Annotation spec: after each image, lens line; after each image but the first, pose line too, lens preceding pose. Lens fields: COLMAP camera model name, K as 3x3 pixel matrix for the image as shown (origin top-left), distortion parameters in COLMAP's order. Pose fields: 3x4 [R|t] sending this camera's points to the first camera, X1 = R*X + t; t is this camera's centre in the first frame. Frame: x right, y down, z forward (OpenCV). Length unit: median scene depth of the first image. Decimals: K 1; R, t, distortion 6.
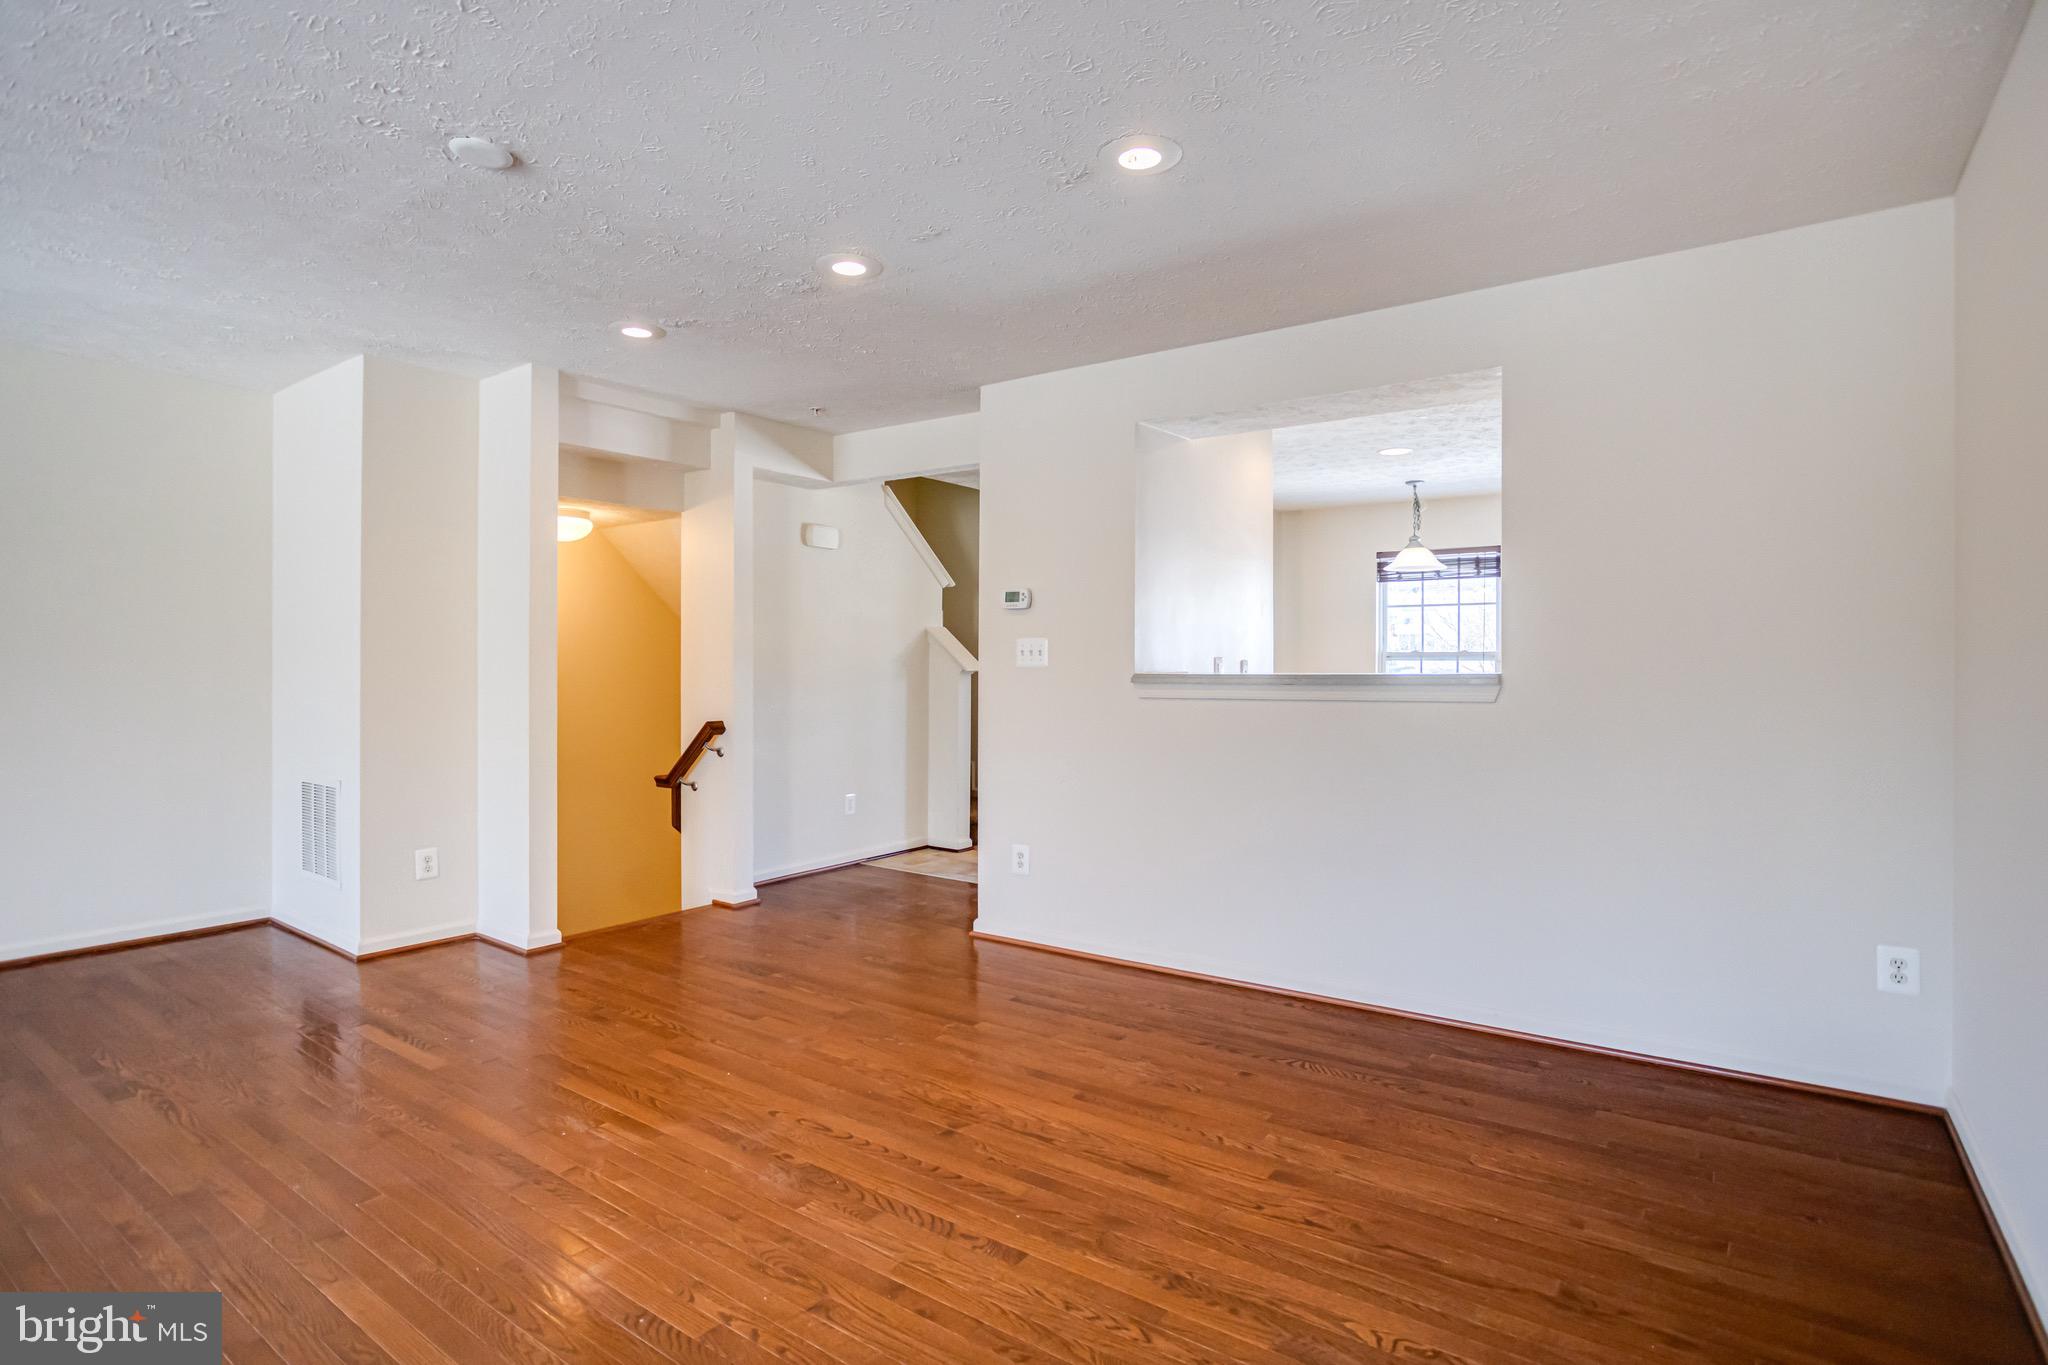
lens RADIAL K [[1015.5, 0, 1024.8], [0, 1015.5, 672.6], [0, 0, 1]] dist [-0.050084, 0.024179]
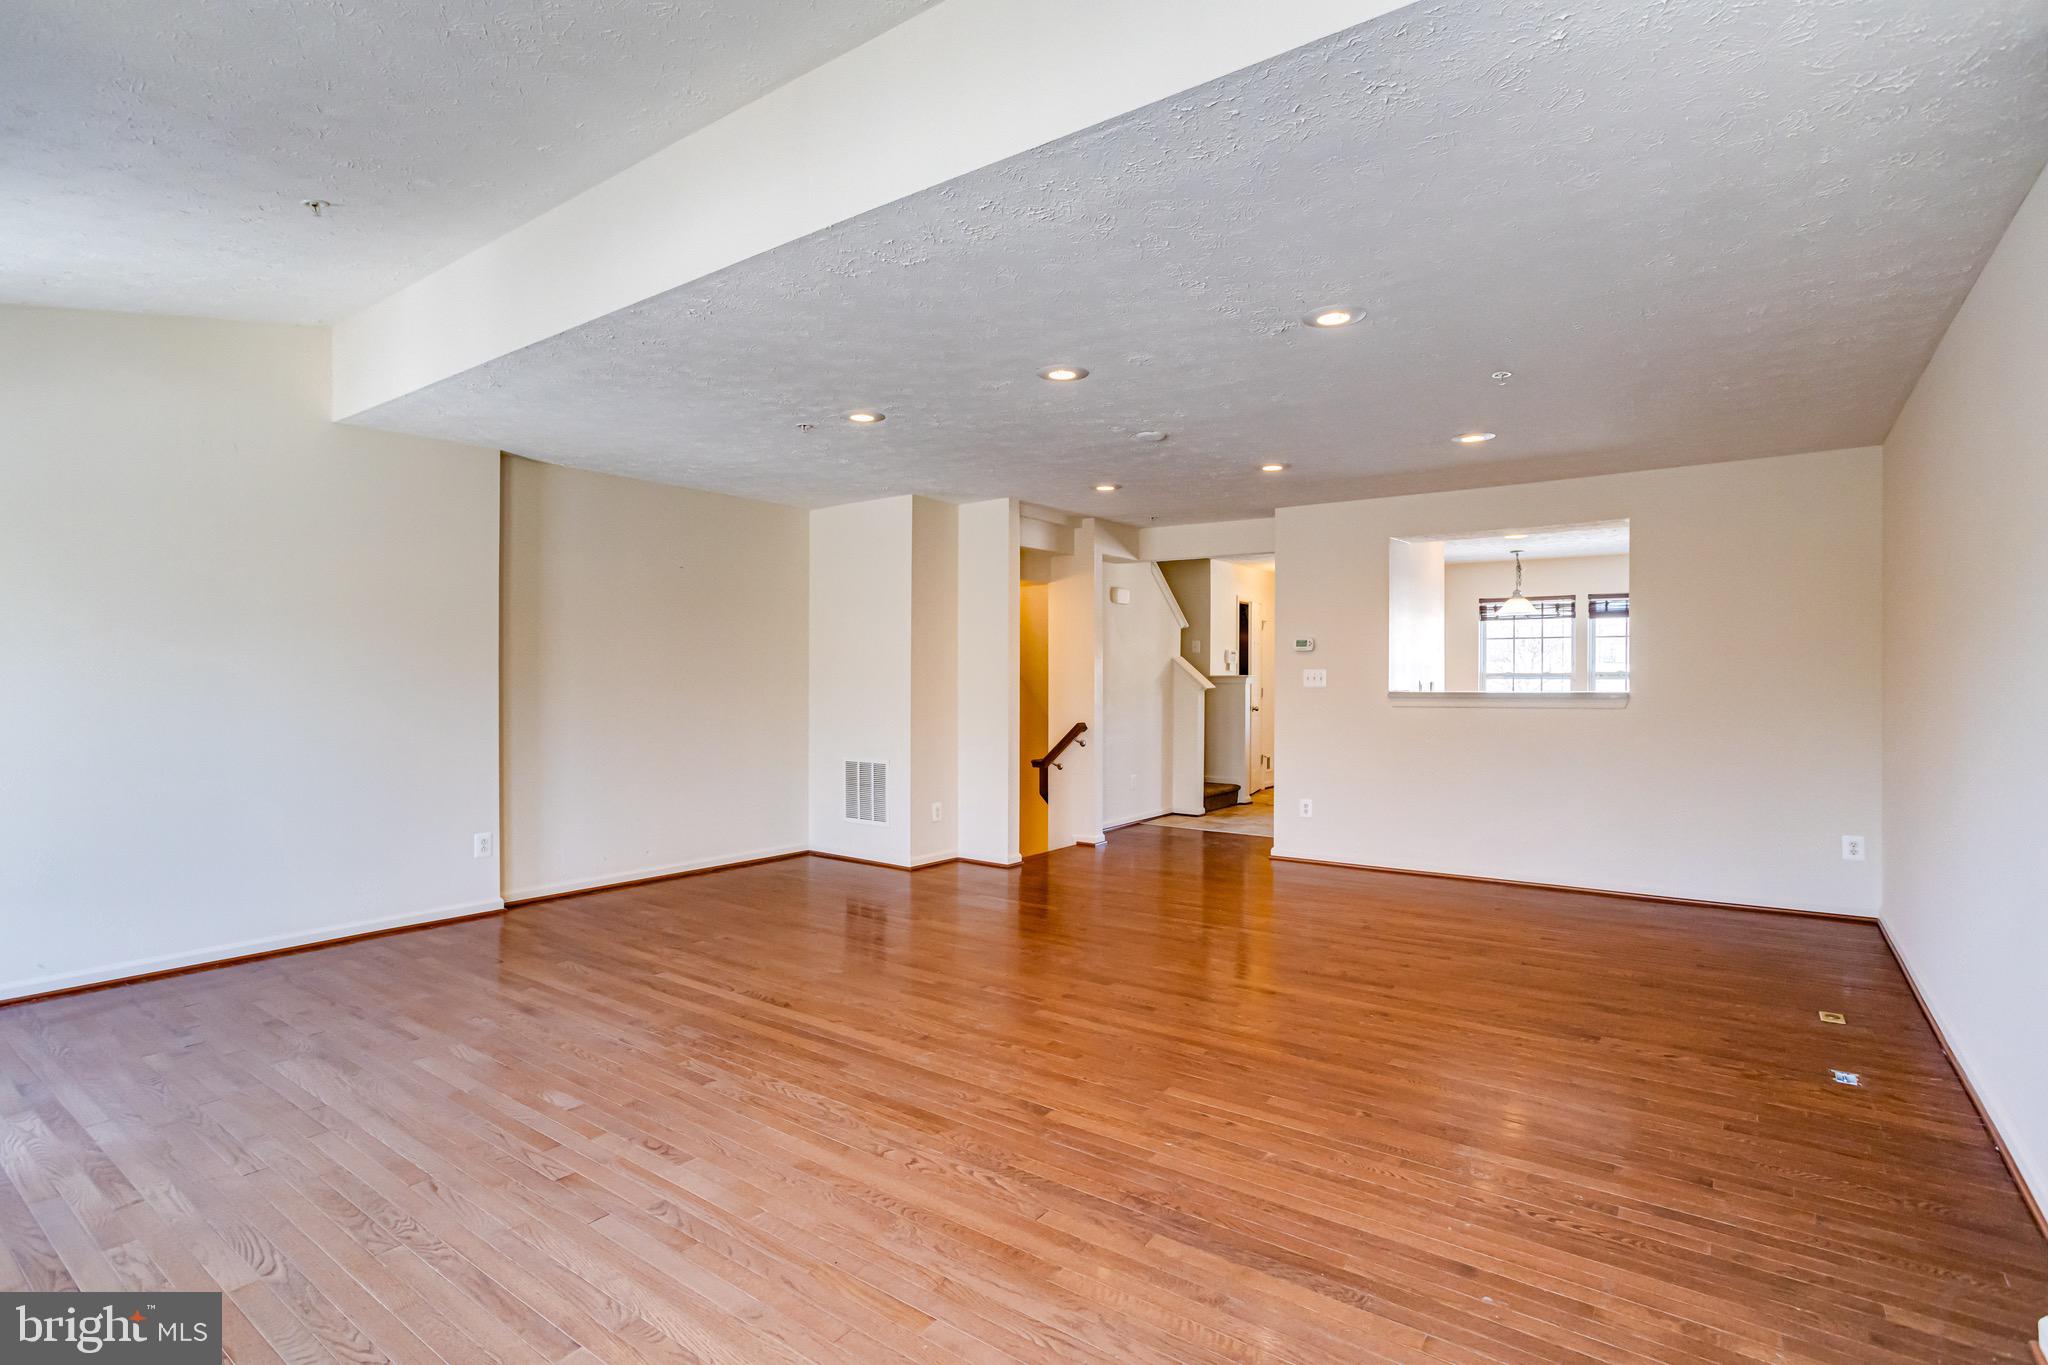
lens RADIAL K [[993.3, 0, 1024.0], [0, 993.3, 682.5], [0, 0, 1]] dist [-0.047812, 0.034921]
pose [[0.999949, -0.001087, -0.010089, -0.375161], [0.001073, 0.999998, -0.001418, -0.010153], [0.010091, 0.001407, 0.999948, -0.483801]]
